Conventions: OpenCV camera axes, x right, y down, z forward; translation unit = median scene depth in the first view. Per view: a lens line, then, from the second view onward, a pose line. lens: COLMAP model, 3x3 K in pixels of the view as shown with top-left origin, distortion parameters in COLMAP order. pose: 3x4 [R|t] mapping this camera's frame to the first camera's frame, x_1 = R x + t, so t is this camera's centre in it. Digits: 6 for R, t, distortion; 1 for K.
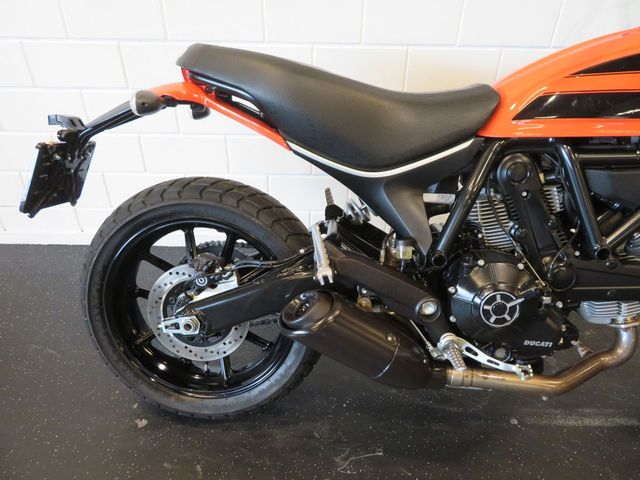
lens RADIAL K [[454.7, 0, 320.0], [0, 454.7, 240.0], [0, 0, 1]] dist [-0.006922, 0.000010]
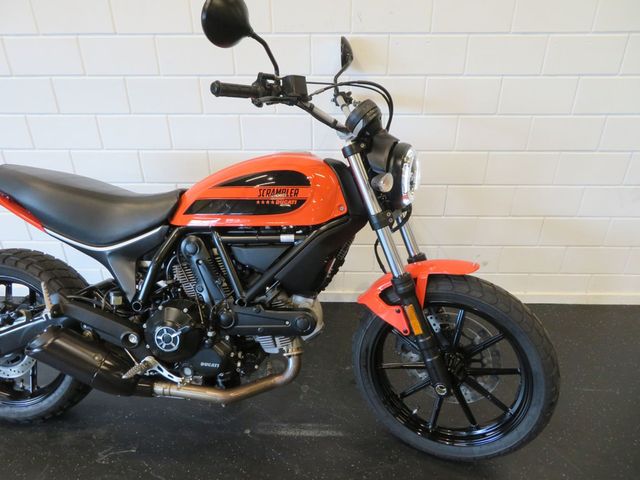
lens RADIAL K [[454.7, 0, 320.0], [0, 454.7, 240.0], [0, 0, 1]] dist [-0.006922, 0.000010]
pose [[0.999056, -0.000054, -0.043447, 0.893768], [-0.005013, 0.993175, -0.116525, -0.000347], [0.043156, 0.116633, 0.992237, -0.472126]]
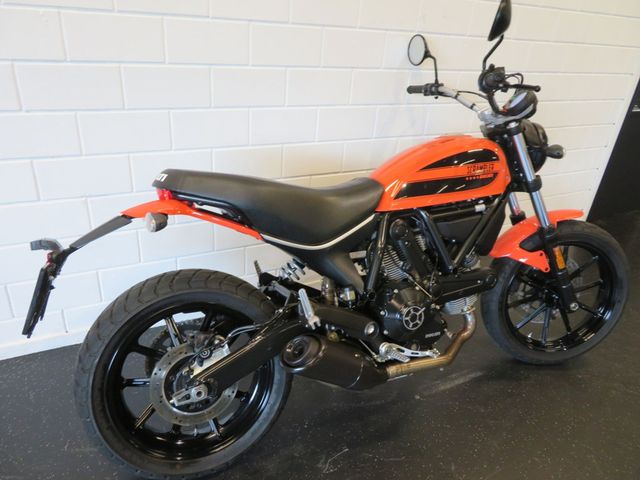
lens RADIAL K [[454.7, 0, 320.0], [0, 454.7, 240.0], [0, 0, 1]] dist [-0.006922, 0.000010]
pose [[0.889655, -0.160250, 0.427591, -0.482385], [0.205488, 0.976726, -0.061491, -0.074285], [-0.407785, 0.142571, 0.901878, -0.300590]]
